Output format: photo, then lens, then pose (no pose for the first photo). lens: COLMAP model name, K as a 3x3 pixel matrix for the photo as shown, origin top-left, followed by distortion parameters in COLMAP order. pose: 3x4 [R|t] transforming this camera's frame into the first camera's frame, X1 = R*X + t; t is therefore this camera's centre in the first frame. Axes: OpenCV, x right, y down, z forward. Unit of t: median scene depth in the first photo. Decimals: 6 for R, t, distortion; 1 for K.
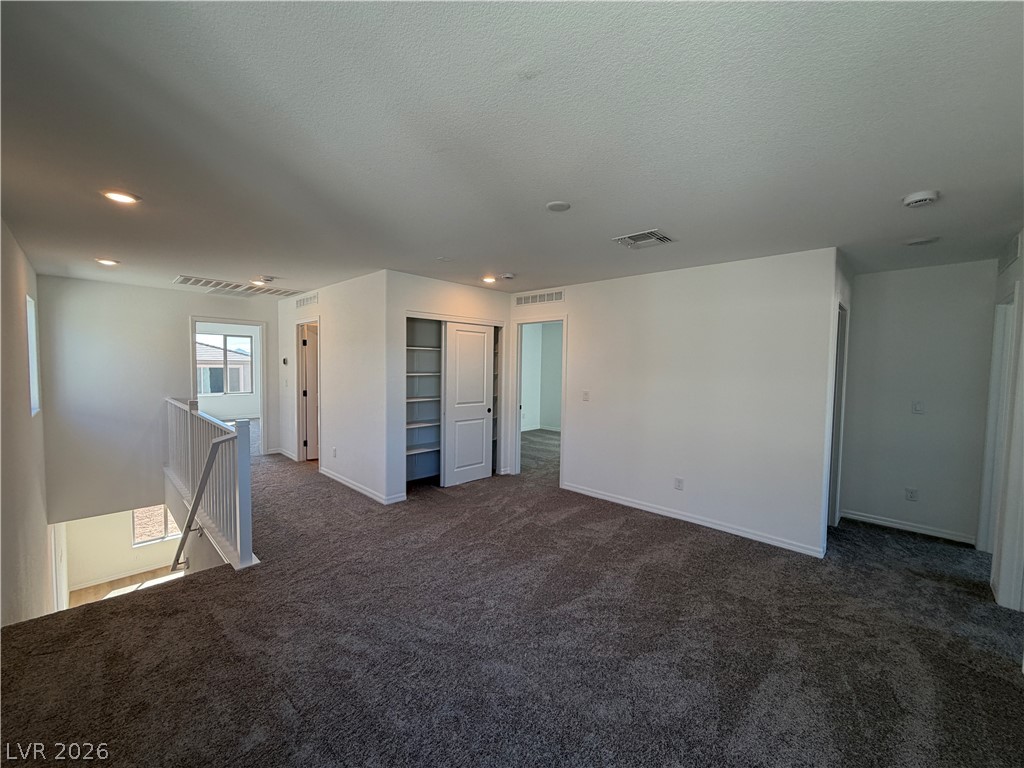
lens RADIAL K [[408.1, 0, 513.9], [0, 408.1, 388.9], [0, 0, 1]] dist [-0.000257, -0.000347]
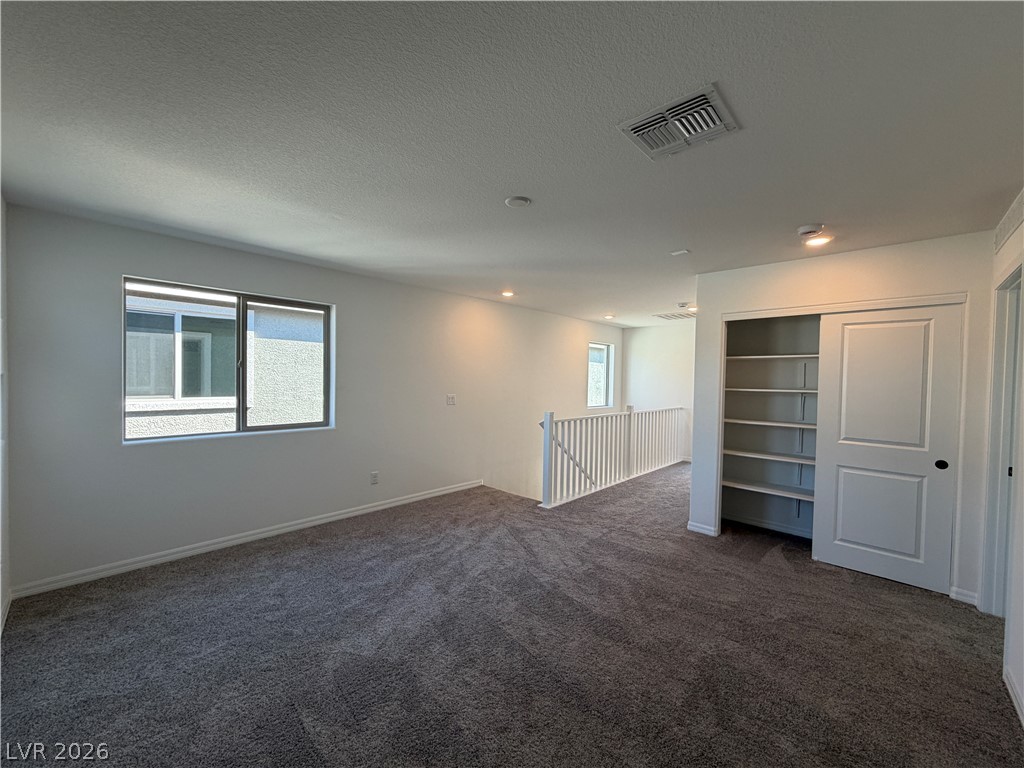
lens RADIAL K [[408.1, 0, 507.4], [0, 408.1, 383.6], [0, 0, 1]] dist [-0.000257, -0.000347]
pose [[-0.012320, -0.002374, -0.999921, 0.597934], [-0.067769, 0.997700, -0.001534, -0.015609], [0.997625, 0.067744, -0.012452, 0.559229]]
